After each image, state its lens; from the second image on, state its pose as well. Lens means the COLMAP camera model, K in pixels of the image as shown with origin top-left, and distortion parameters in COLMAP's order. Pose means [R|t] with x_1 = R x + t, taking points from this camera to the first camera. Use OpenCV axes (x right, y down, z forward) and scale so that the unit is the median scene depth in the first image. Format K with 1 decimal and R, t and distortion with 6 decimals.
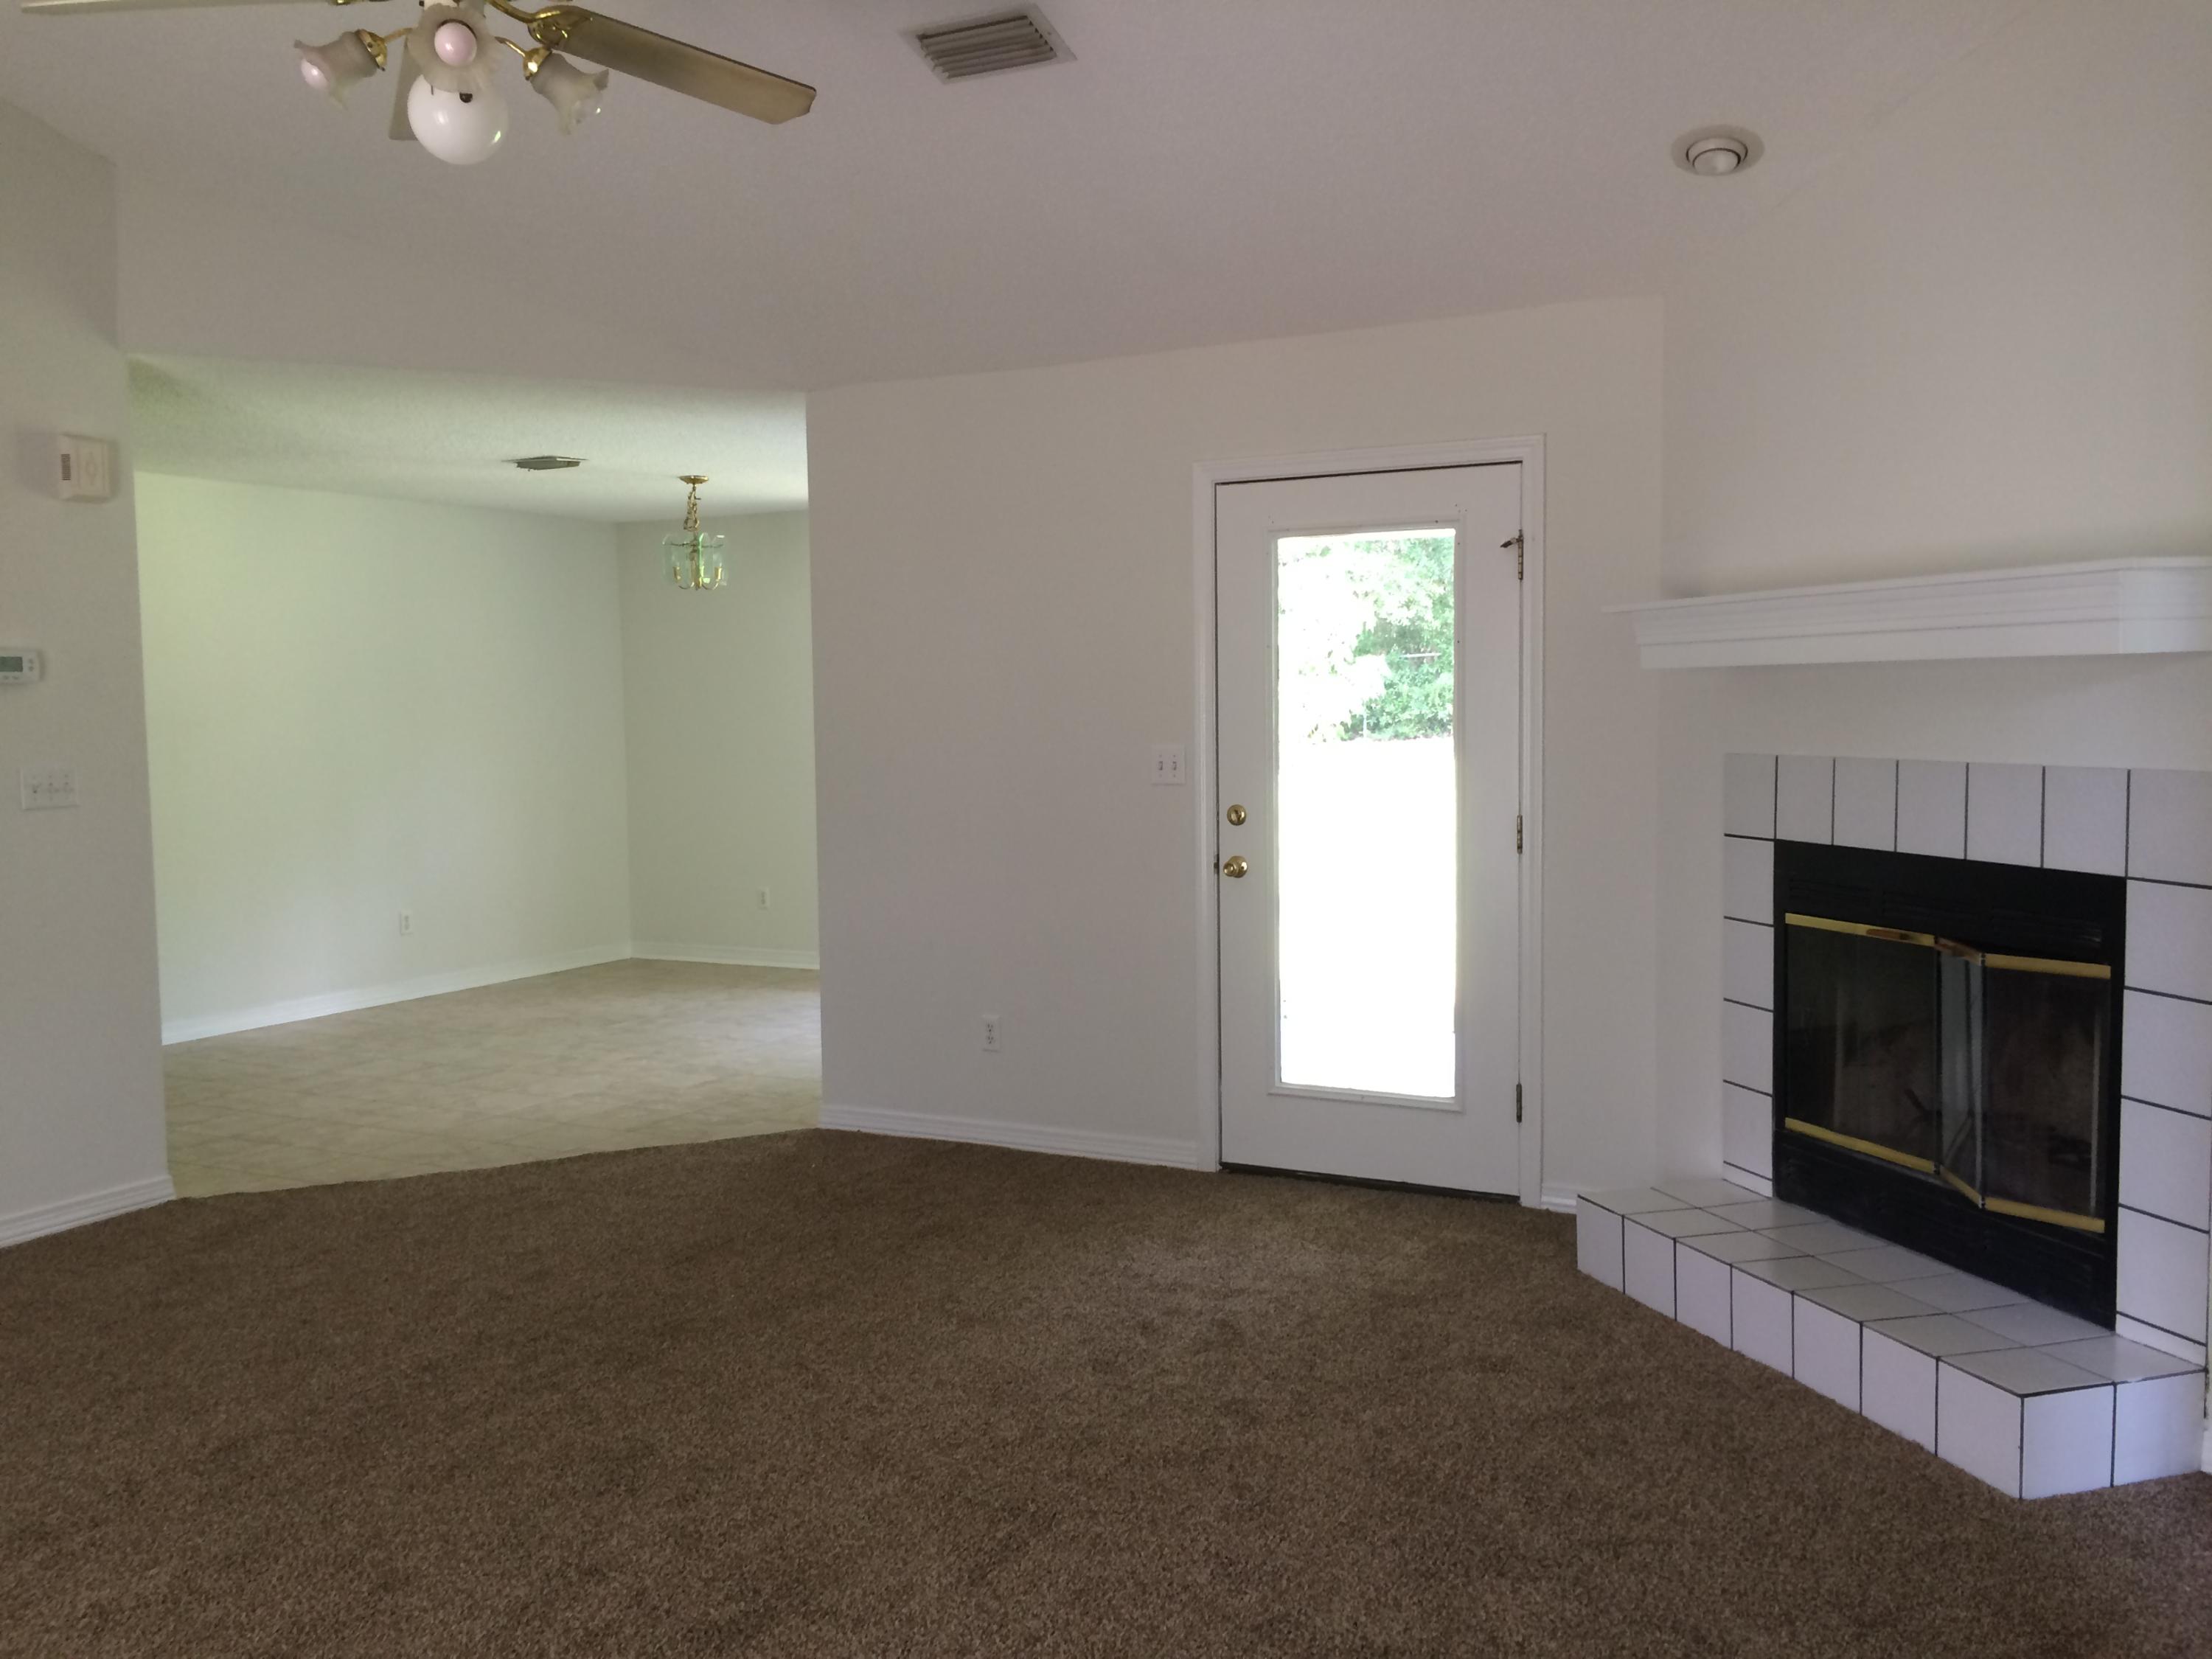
lens RADIAL K [[1896.4, 0, 1106.0], [0, 1896.4, 829.5], [0, 0, 1]] dist [0.097782, -0.136160]
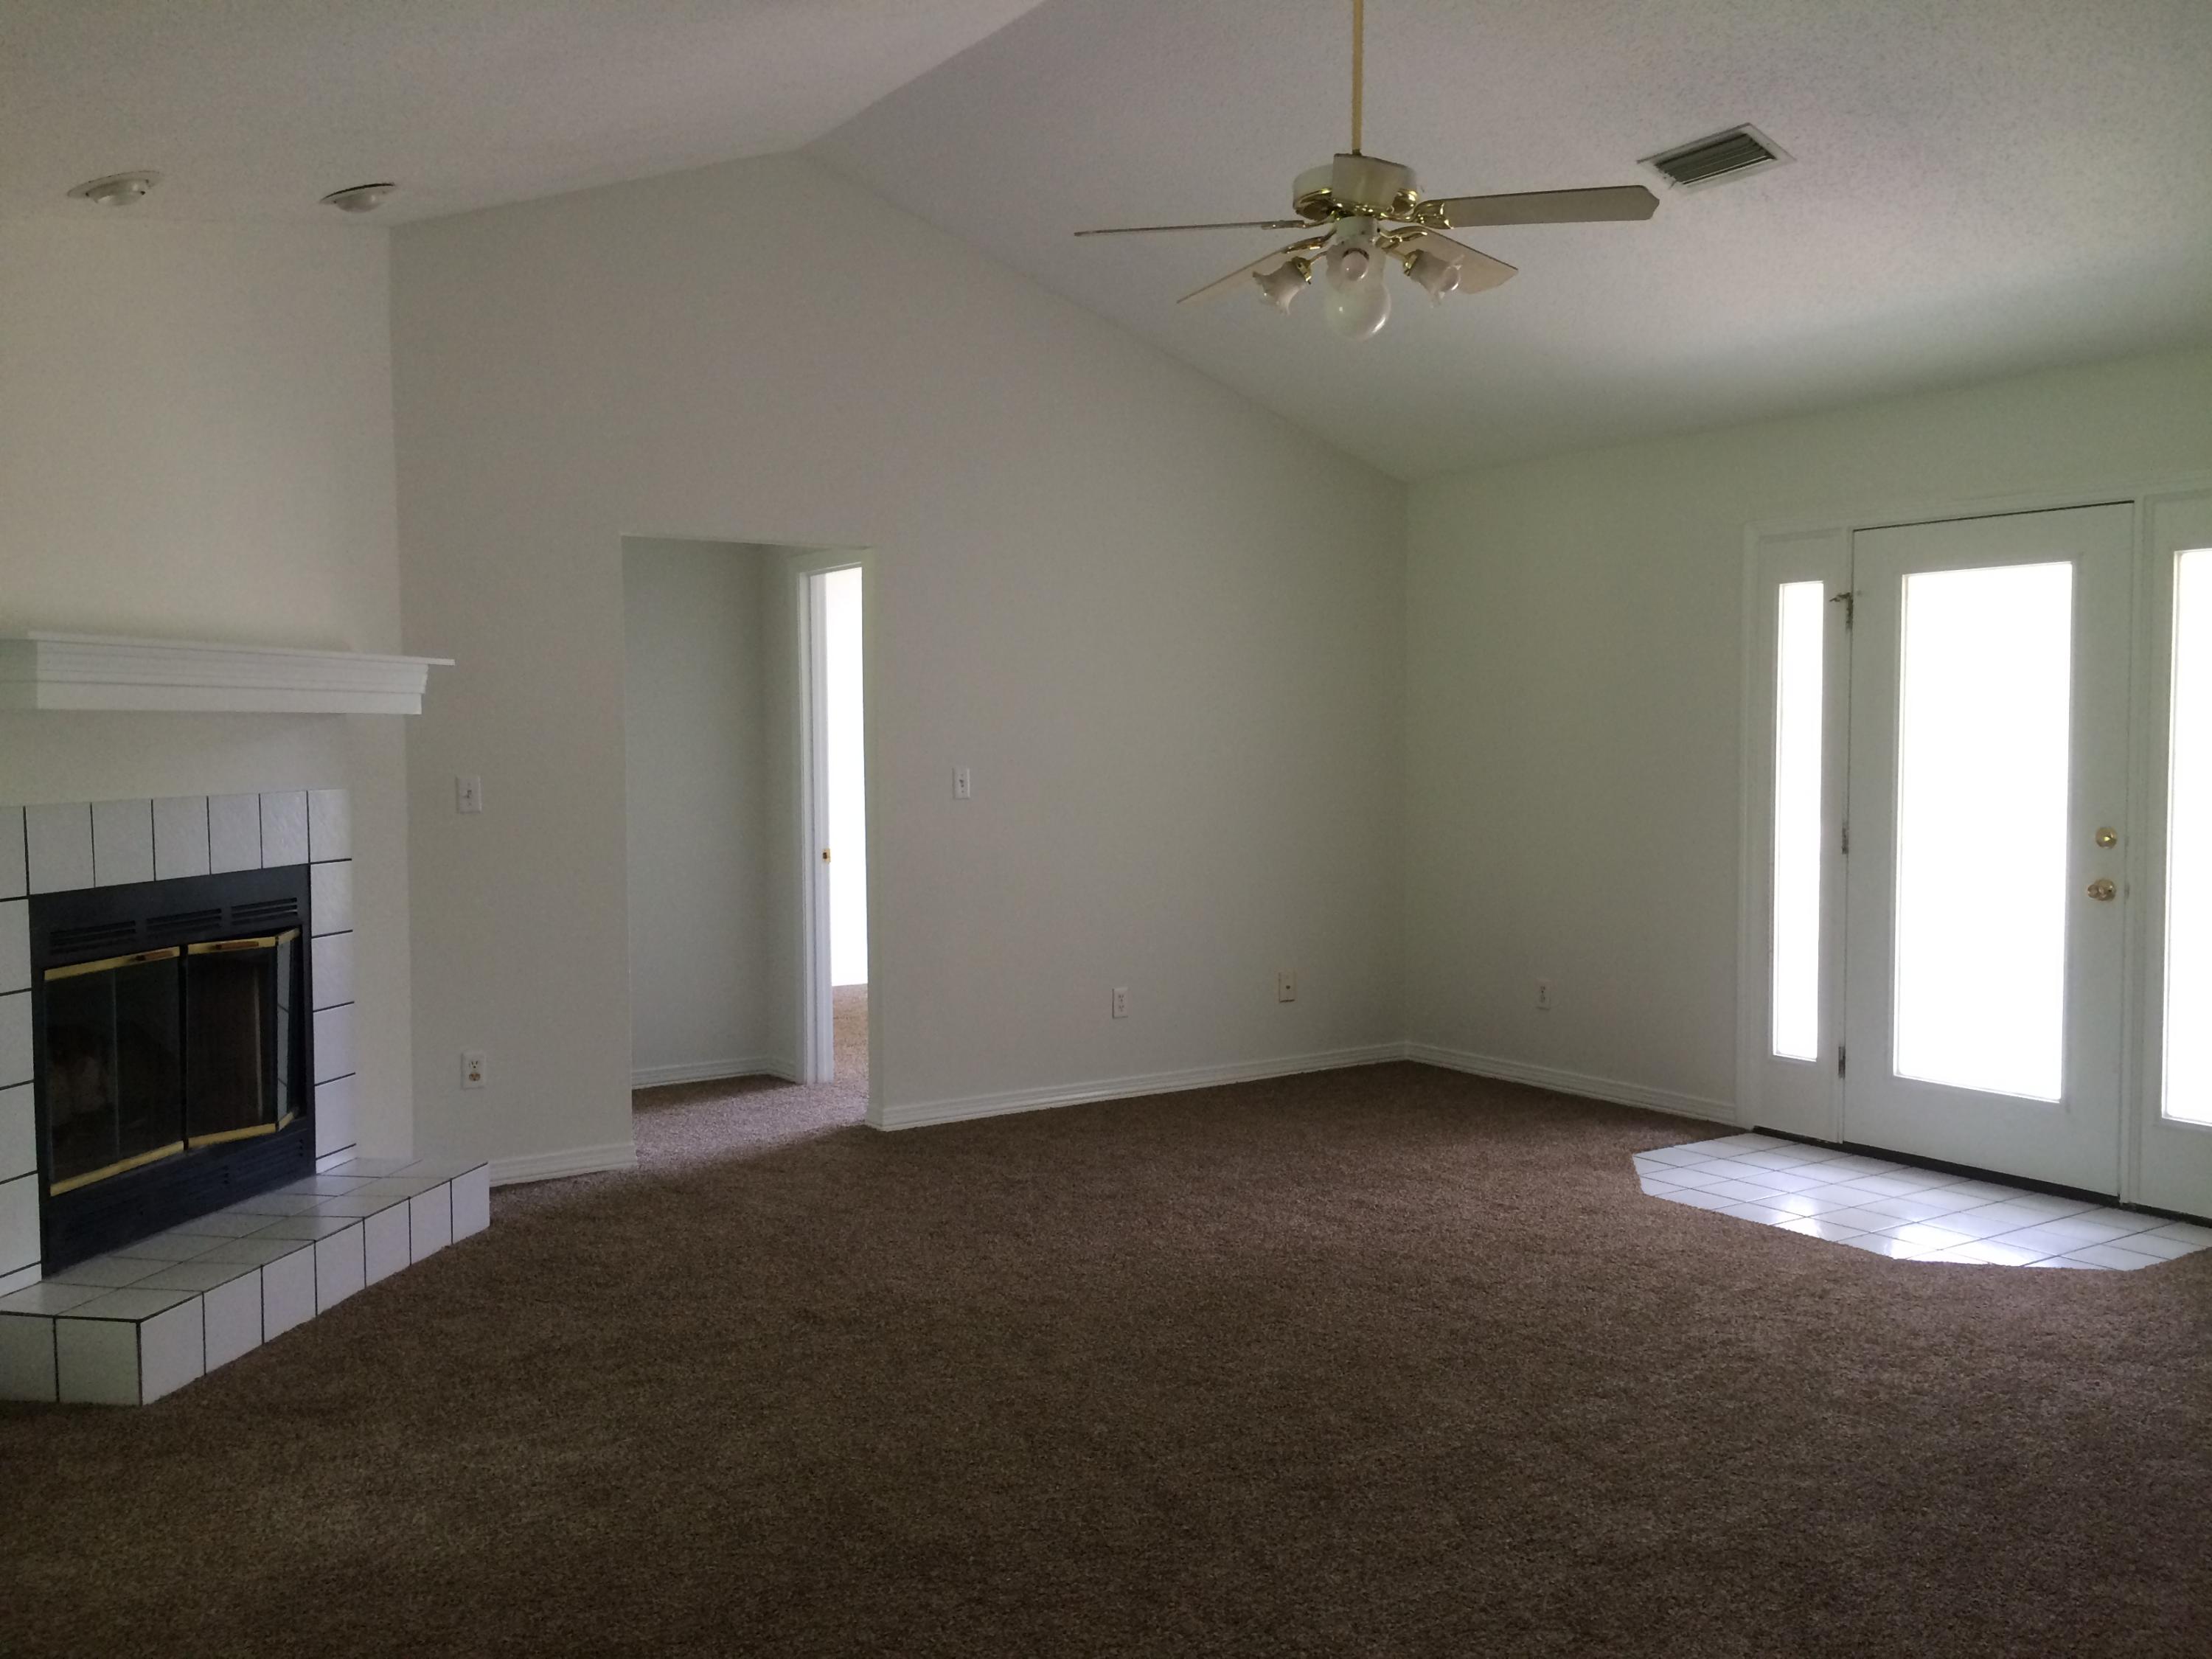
lens RADIAL K [[1896.4, 0, 1106.0], [0, 1896.4, 829.5], [0, 0, 1]] dist [0.097782, -0.136160]
pose [[-0.882653, -0.009594, 0.469926, -0.577490], [0.047176, 0.992935, 0.108882, -0.108782], [-0.467651, 0.118274, -0.875965, 1.640729]]
